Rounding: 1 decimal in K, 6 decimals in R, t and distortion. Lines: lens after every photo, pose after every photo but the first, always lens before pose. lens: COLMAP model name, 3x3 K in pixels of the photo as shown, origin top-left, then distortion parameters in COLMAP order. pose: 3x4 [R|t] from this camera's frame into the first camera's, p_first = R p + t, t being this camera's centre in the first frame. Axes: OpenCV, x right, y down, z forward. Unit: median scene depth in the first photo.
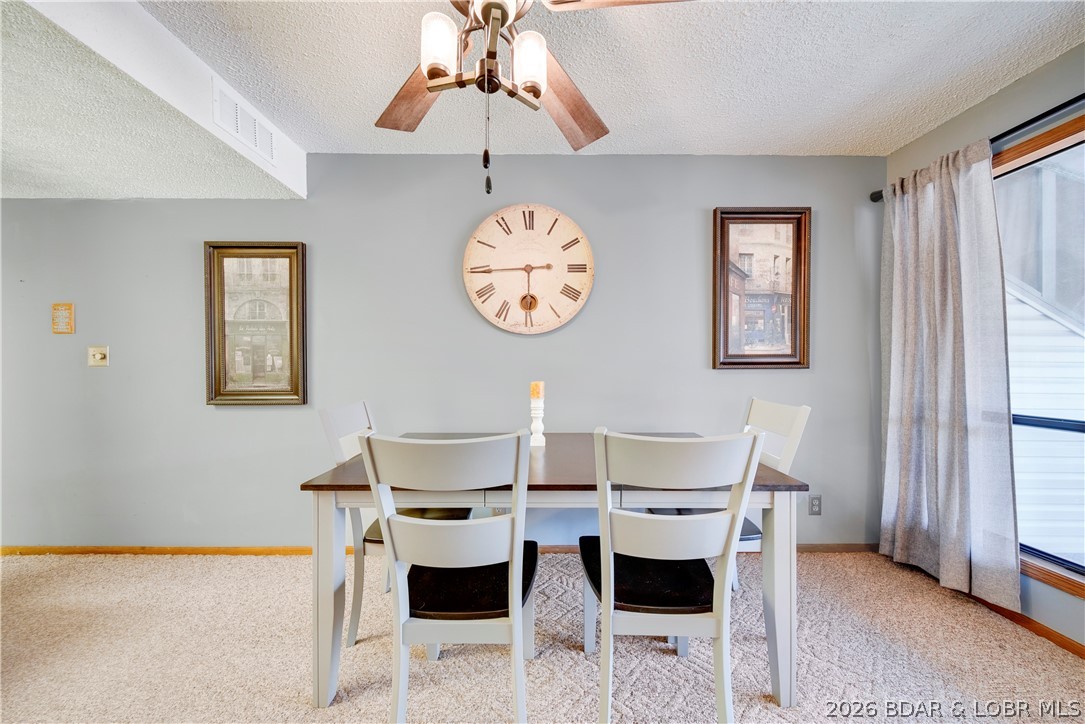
lens RADIAL K [[387.2, 0, 537.4], [0, 387.2, 367.7], [0, 0, 1]] dist [-0.001316, -0.000272]
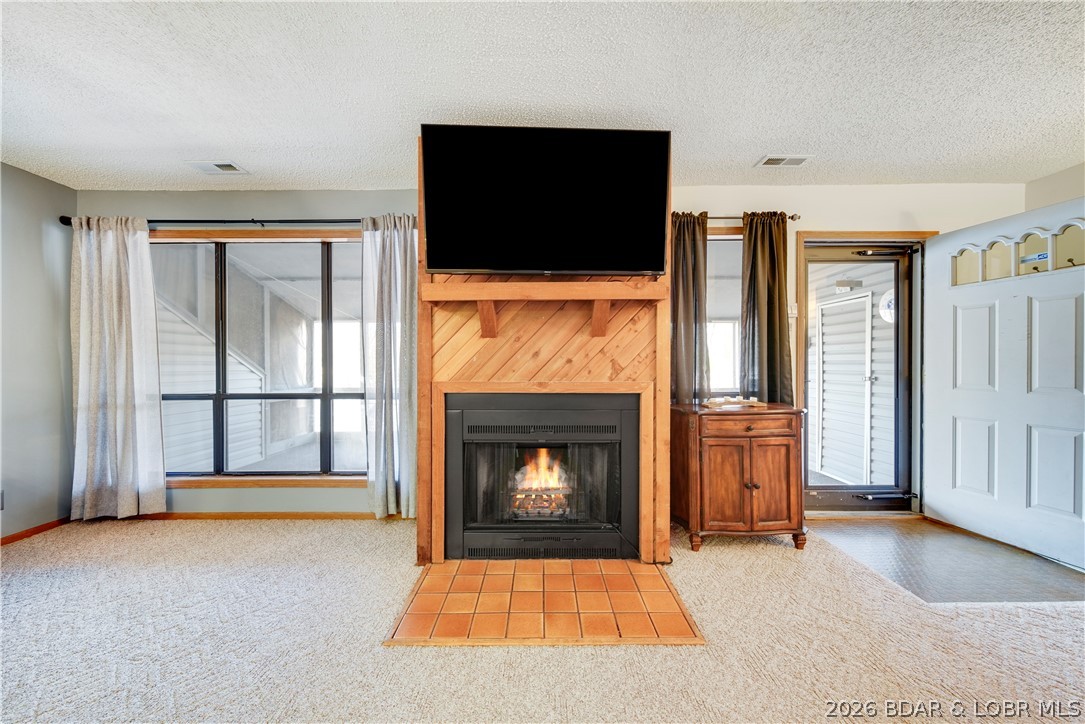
lens RADIAL K [[387.2, 0, 541.9], [0, 387.2, 365.5], [0, 0, 1]] dist [-0.001316, -0.000272]
pose [[0.009548, -0.005453, 0.999940, -0.296532], [0.005981, 0.999968, 0.005396, 0.000048], [-0.999937, 0.005930, 0.009581, -0.473381]]
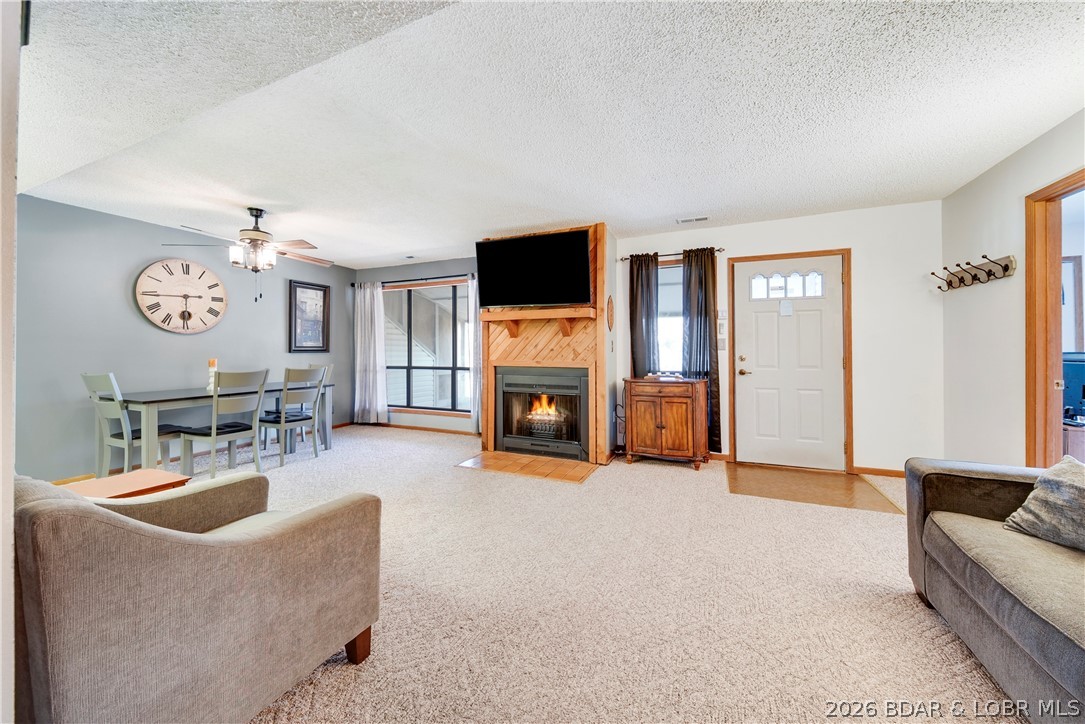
lens RADIAL K [[387.2, 0, 540.2], [0, 387.2, 350.7], [0, 0, 1]] dist [-0.001316, -0.000272]
pose [[0.406639, -0.000309, 0.913589, -0.978472], [0.004162, 0.999990, -0.001515, 0.000850], [-0.913579, 0.004418, 0.406636, -1.196179]]
